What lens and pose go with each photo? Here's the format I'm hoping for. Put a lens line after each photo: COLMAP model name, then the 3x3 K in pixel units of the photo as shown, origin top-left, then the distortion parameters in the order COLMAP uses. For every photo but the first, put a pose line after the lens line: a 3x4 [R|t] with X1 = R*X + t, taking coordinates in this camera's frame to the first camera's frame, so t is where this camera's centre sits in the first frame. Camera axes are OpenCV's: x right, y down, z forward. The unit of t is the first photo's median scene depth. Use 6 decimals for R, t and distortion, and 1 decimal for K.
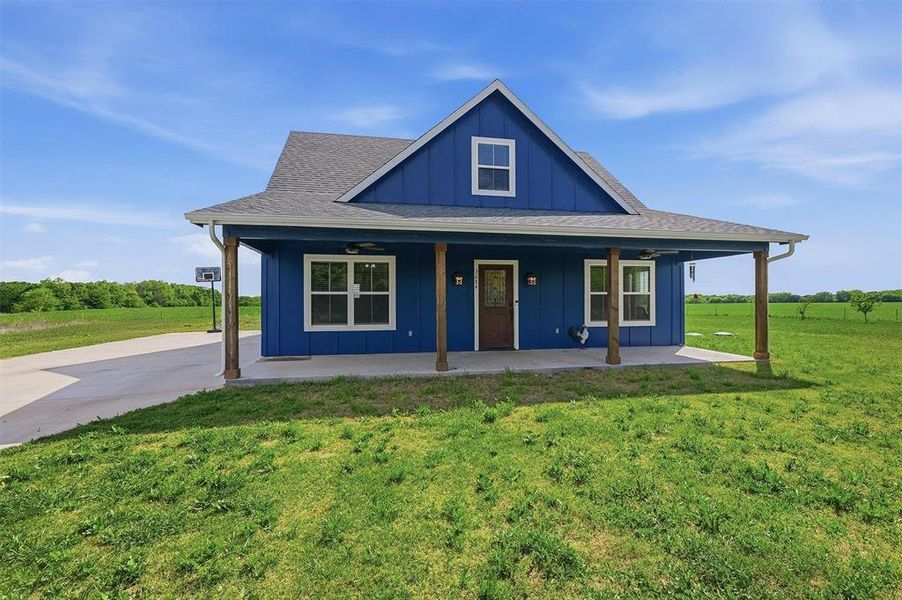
lens RADIAL K [[369.1, 0, 452.2], [0, 369.1, 304.1], [0, 0, 1]] dist [-0.002914, 0.000756]
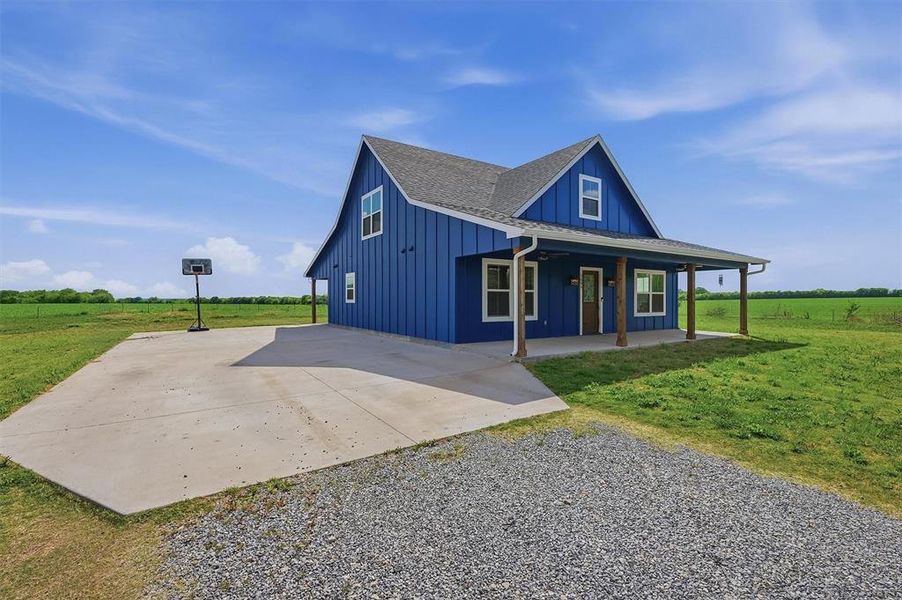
lens RADIAL K [[369.1, 0, 443.7], [0, 369.1, 302.0], [0, 0, 1]] dist [-0.002914, 0.000756]
pose [[0.945616, 0.001012, 0.325285, -0.834568], [-0.002020, 0.999994, 0.002760, 0.004155], [-0.325280, -0.003267, 0.945612, -0.095931]]
